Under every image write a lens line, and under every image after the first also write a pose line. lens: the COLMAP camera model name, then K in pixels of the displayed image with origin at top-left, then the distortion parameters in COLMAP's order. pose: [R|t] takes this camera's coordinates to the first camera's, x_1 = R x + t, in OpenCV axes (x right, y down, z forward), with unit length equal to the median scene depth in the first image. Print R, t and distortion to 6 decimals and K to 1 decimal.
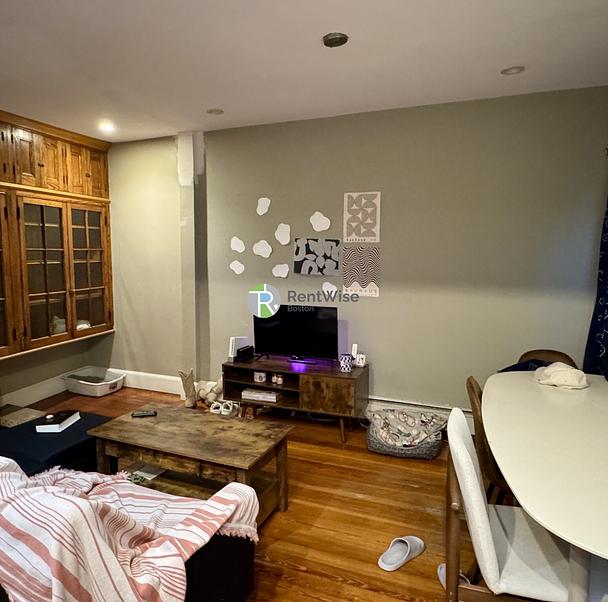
lens RADIAL K [[451.8, 0, 304.0], [0, 451.8, 301.0], [0, 0, 1]] dist [-0.002147, 0.004180]
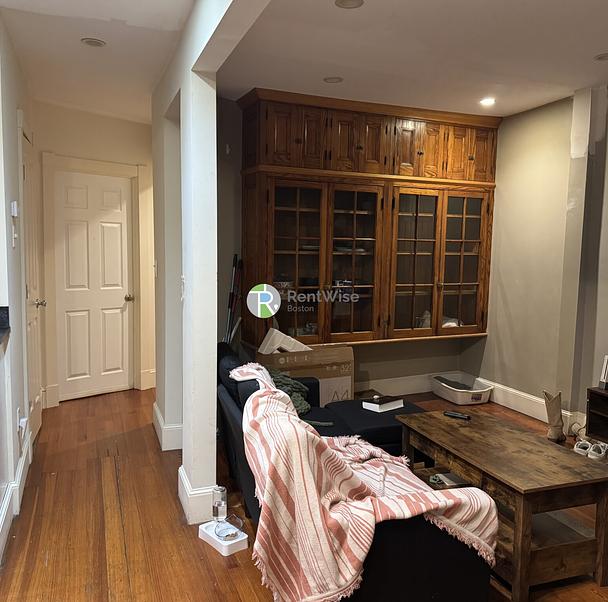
lens RADIAL K [[569.2, 0, 304.0], [0, 569.2, 301.0], [0, 0, 1]] dist [0.164896, -0.266959]
pose [[0.679194, 0.075330, -0.730083, 0.173905], [-0.095151, 0.995362, 0.014183, 0.022717], [0.727765, 0.059835, 0.683211, -0.018396]]
